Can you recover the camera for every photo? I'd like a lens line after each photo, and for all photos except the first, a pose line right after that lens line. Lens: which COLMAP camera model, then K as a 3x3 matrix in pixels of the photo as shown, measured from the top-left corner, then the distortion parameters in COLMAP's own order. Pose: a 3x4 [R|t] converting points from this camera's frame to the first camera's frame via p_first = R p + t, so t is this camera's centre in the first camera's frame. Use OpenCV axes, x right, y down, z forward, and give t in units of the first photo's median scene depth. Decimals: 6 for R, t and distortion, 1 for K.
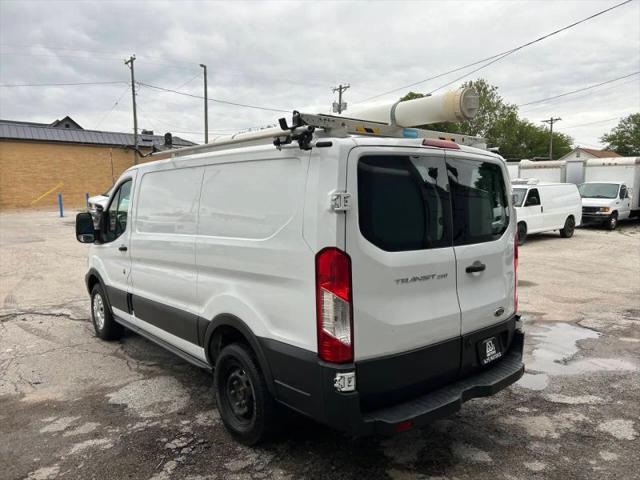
lens RADIAL K [[479.7, 0, 321.1], [0, 479.7, 245.0], [0, 0, 1]] dist [0.054365, -0.057981]
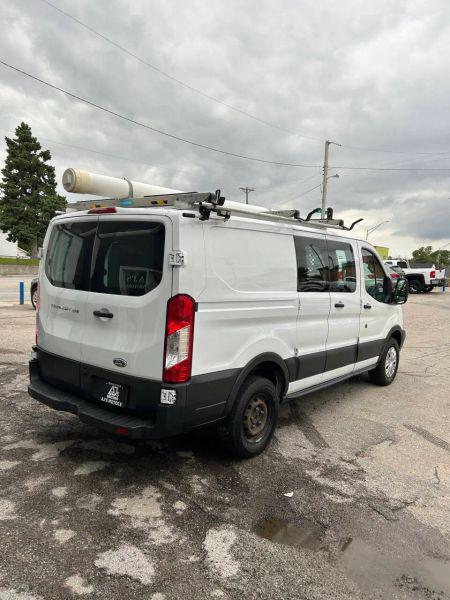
lens RADIAL K [[449.7, 0, 228.4], [0, 449.7, 302.3], [0, 0, 1]] dist [0.054365, -0.057981]
pose [[0.189600, 0.103485, -0.976393, 1.260395], [-0.140686, 0.987032, 0.077294, -0.093437], [0.971730, 0.122710, 0.201700, 0.940494]]
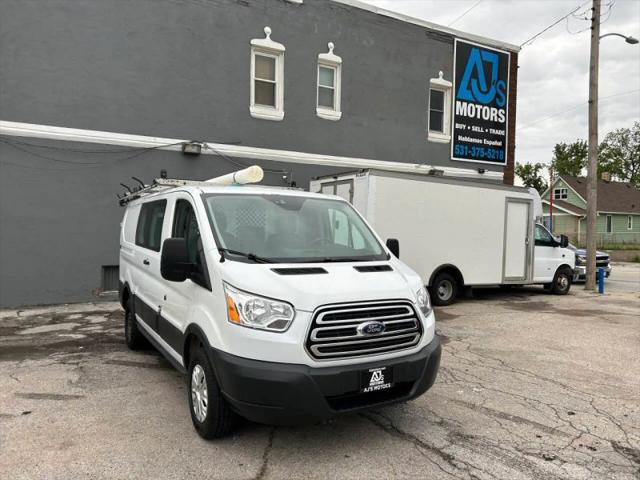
lens RADIAL K [[479.7, 0, 323.8], [0, 479.7, 240.8], [0, 0, 1]] dist [0.054365, -0.057981]
pose [[-0.986944, -0.008663, 0.160828, -0.762600], [0.009696, 0.993545, 0.113021, -0.252239], [-0.160769, 0.113105, -0.980490, 2.888128]]
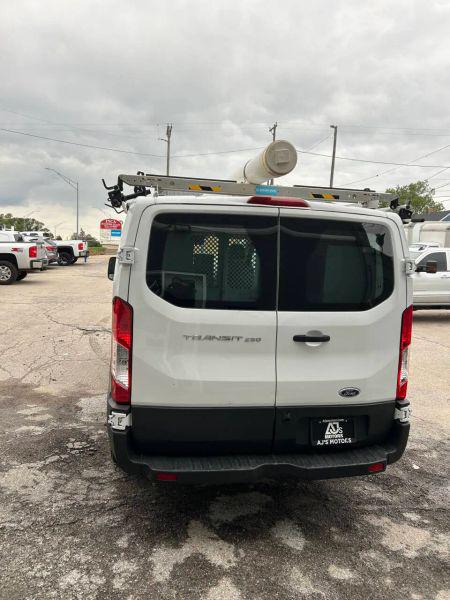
lens RADIAL K [[449.7, 0, 218.6], [0, 449.7, 303.0], [0, 0, 1]] dist [0.054365, -0.057981]
pose [[0.867470, 0.104630, -0.486362, 0.505076], [-0.096988, 0.994443, 0.040945, -0.031493], [0.487944, 0.011653, 0.872797, 0.150370]]
